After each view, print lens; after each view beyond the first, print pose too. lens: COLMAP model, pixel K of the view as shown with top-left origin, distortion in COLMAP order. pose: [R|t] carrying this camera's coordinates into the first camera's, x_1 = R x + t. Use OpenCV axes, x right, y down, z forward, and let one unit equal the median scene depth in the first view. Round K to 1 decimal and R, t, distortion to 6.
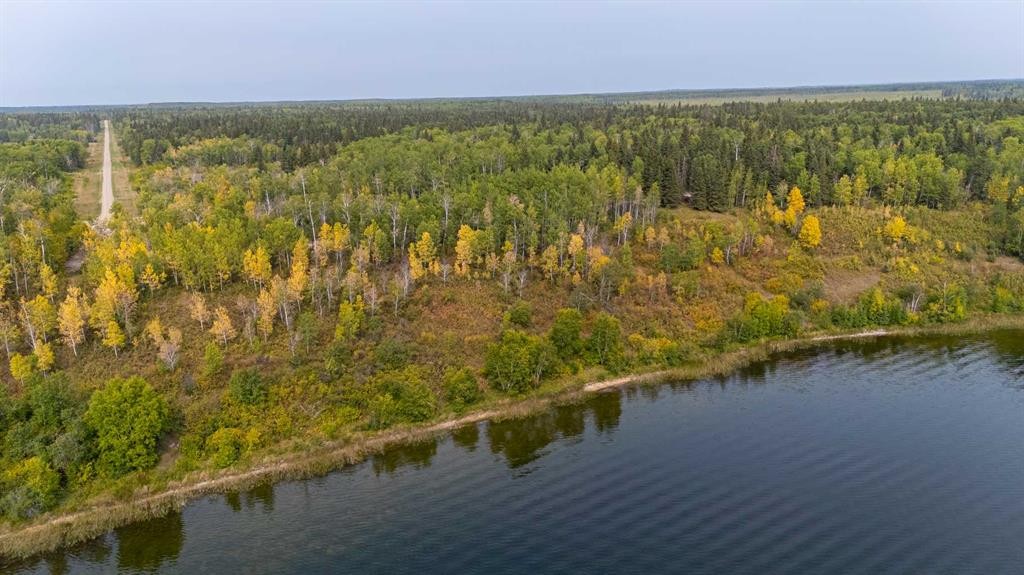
lens RADIAL K [[744.4, 0, 513.5], [0, 744.4, 289.4], [0, 0, 1]] dist [0.075478, -0.072537]
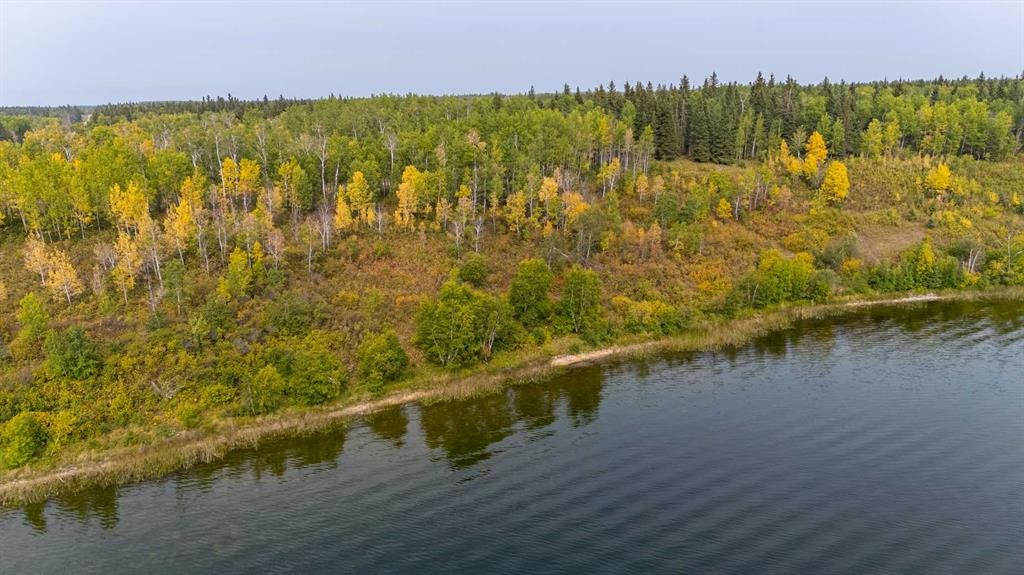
lens RADIAL K [[744.4, 0, 513.5], [0, 744.4, 289.4], [0, 0, 1]] dist [0.075478, -0.072537]
pose [[0.999998, -0.000497, 0.002068, 0.046421], [0.000503, 0.999996, -0.002893, 0.051429], [-0.002067, 0.002894, 0.999994, 0.207225]]
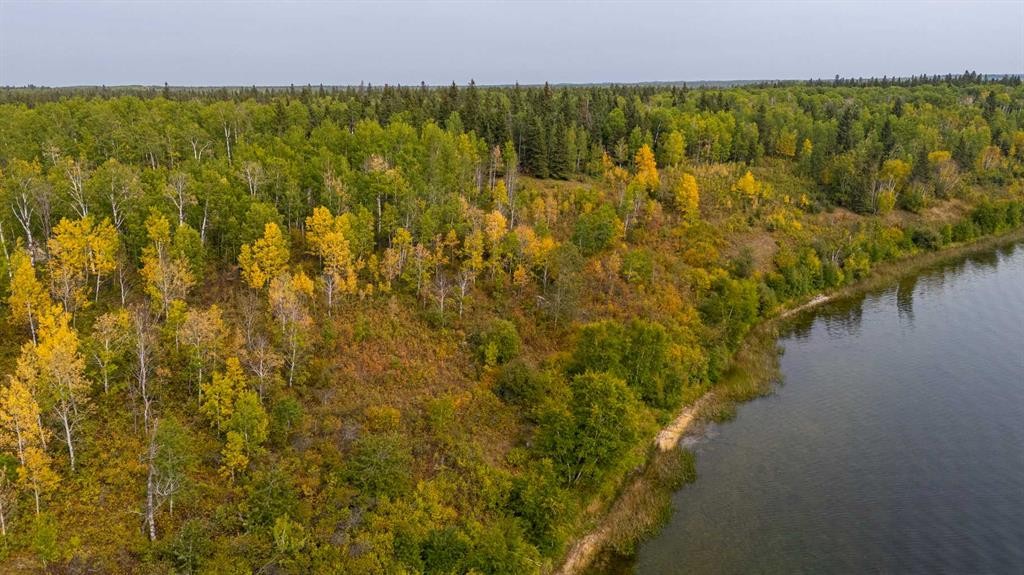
lens RADIAL K [[744.4, 0, 513.5], [0, 744.4, 289.4], [0, 0, 1]] dist [0.075478, -0.072537]
pose [[0.848647, -0.122992, 0.514462, -0.257026], [0.125368, 0.991649, 0.030267, -0.022775], [-0.513888, 0.038811, 0.856979, 0.450039]]
